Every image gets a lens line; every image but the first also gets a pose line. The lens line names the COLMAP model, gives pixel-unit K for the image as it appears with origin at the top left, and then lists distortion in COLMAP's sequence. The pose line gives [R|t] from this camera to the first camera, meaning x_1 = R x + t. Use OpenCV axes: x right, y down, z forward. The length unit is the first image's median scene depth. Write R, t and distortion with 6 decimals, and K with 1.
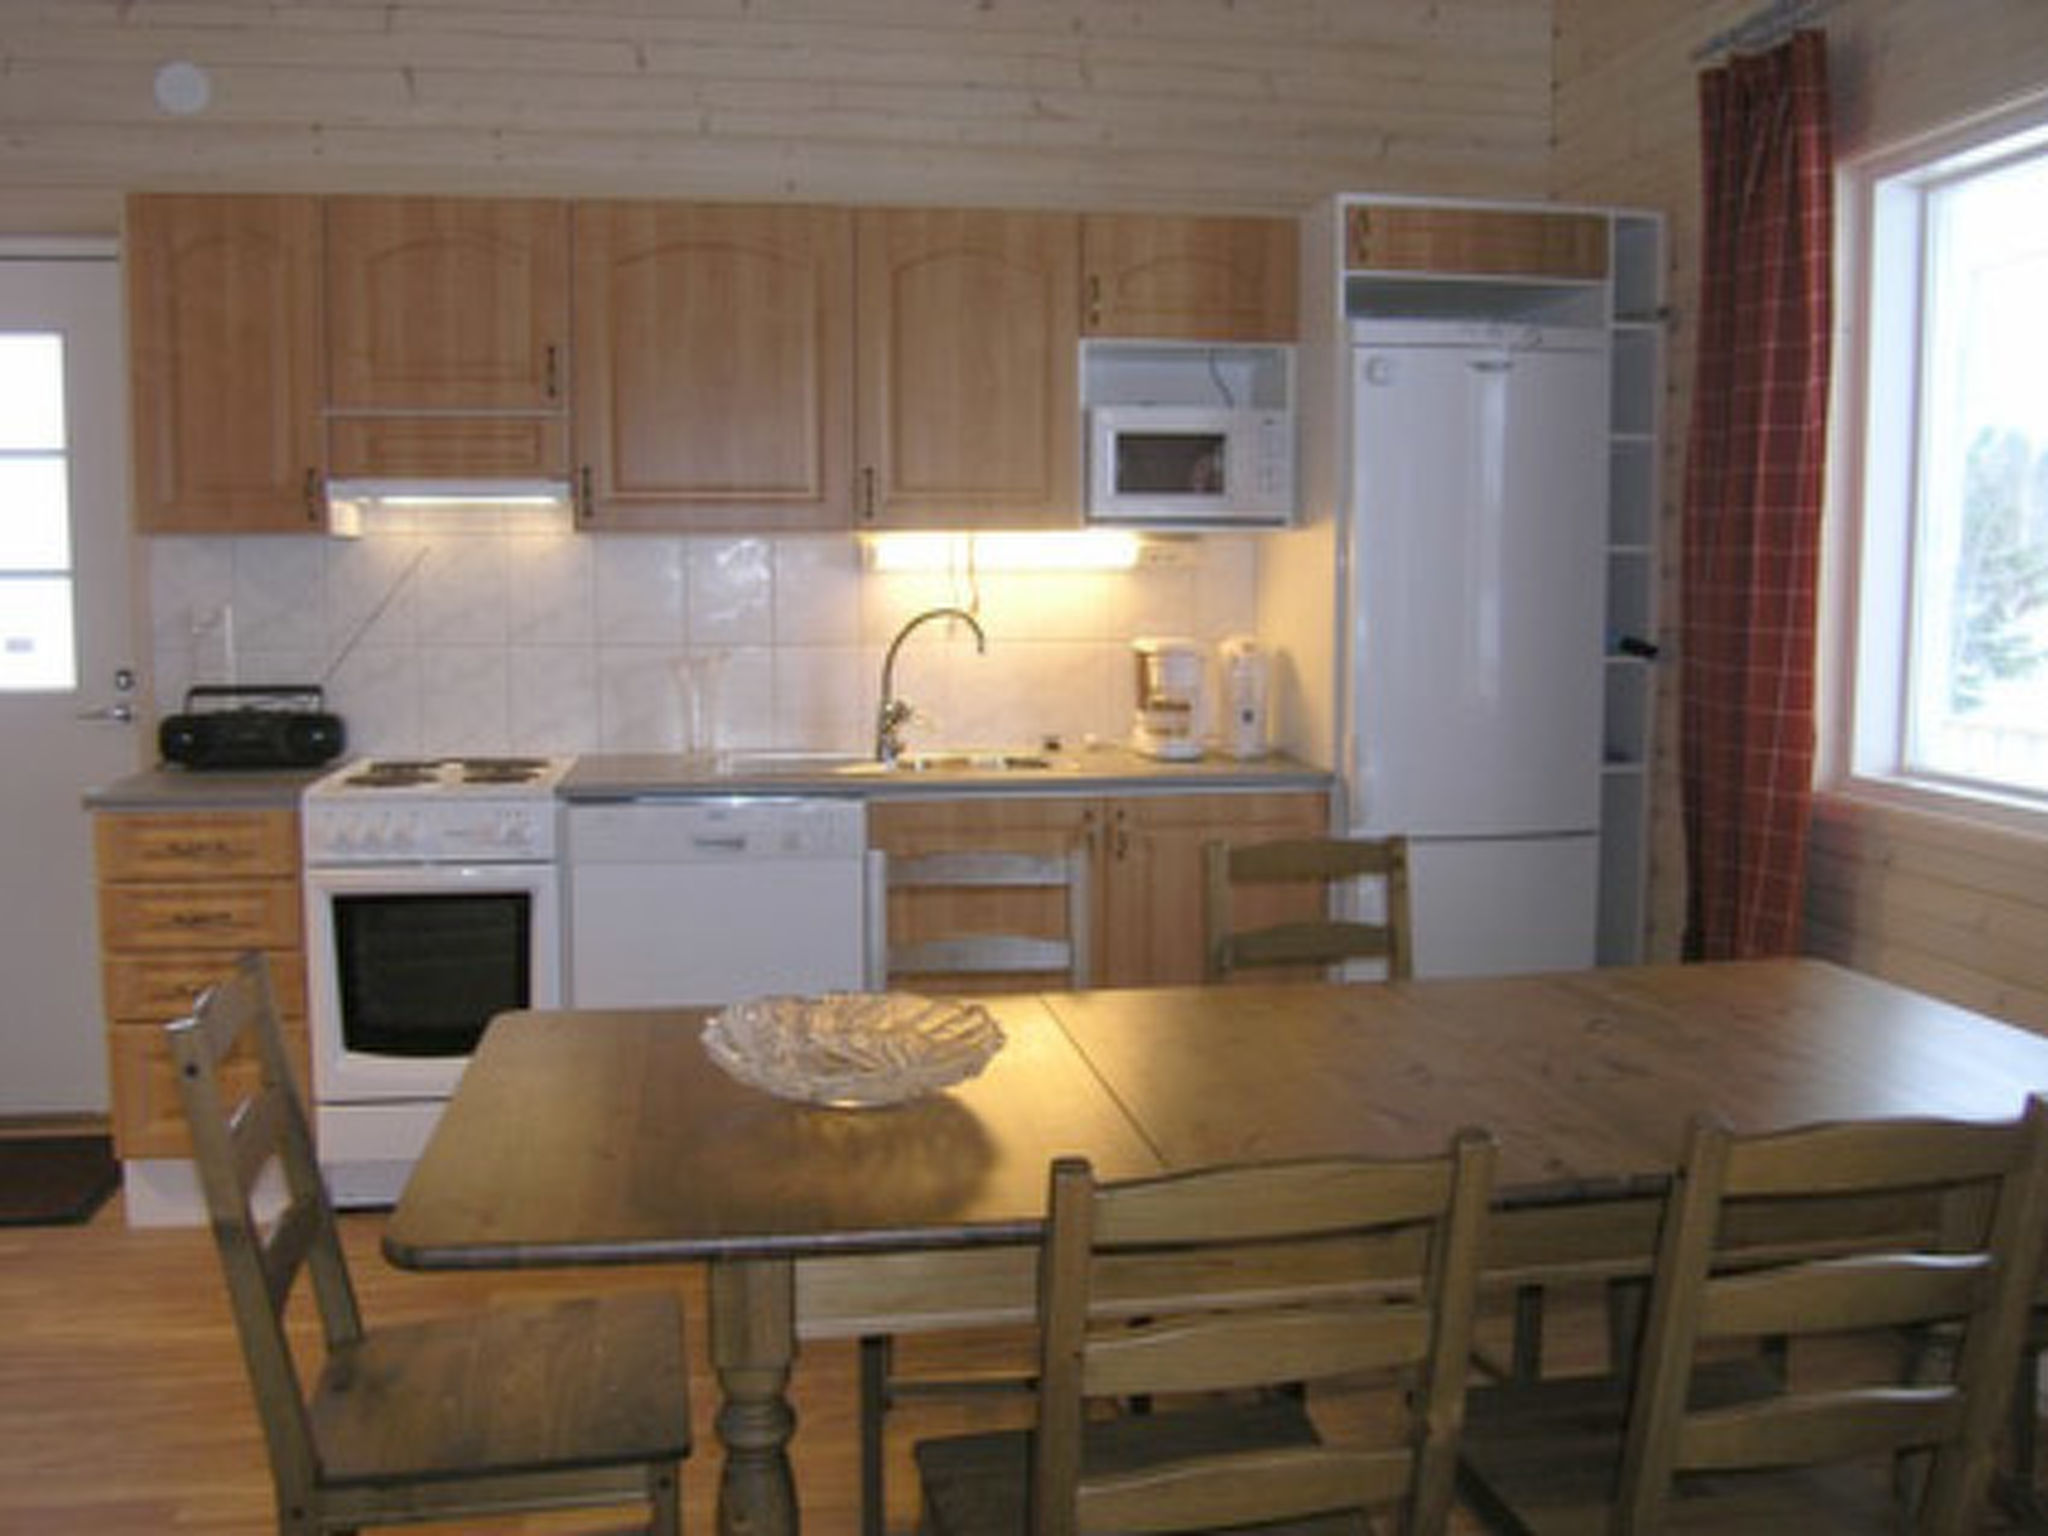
lens RADIAL K [[1759.4, 0, 1024.0], [0, 1759.4, 768.0], [0, 0, 1]] dist [-0.077630, 0.009234]
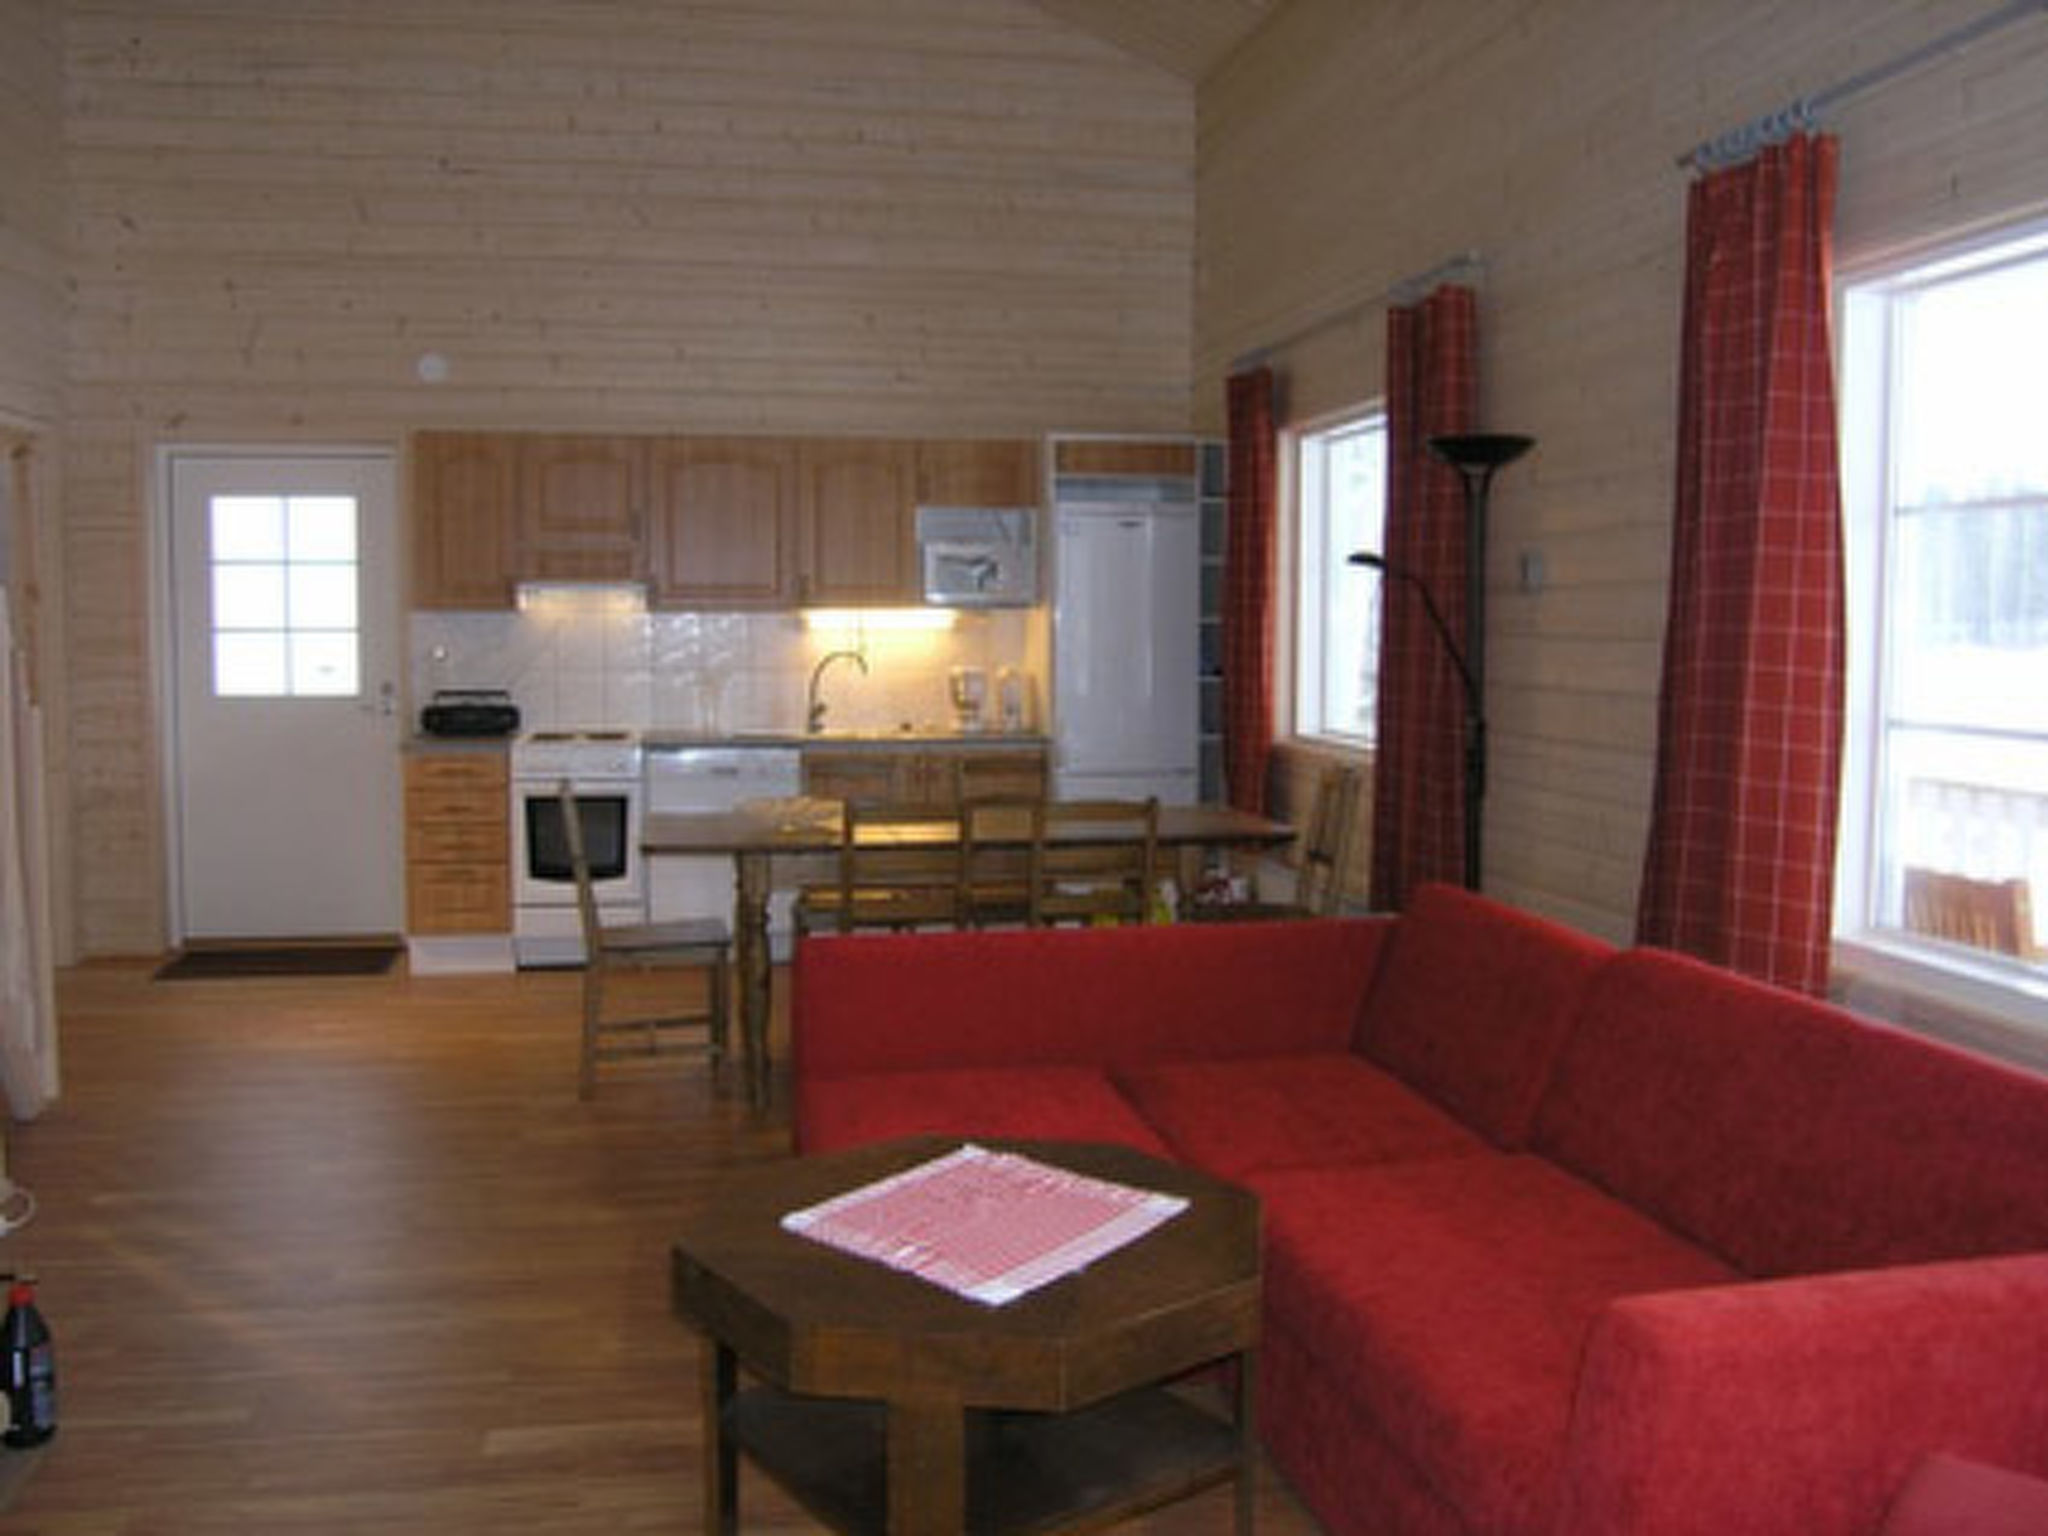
lens RADIAL K [[1759.4, 0, 1024.0], [0, 1759.4, 768.0], [0, 0, 1]] dist [-0.077630, 0.009234]
pose [[0.999534, -0.000069, 0.030530, 0.089613], [0.000887, 0.999641, -0.026778, 0.084631], [-0.030517, 0.026793, 0.999175, -0.876203]]
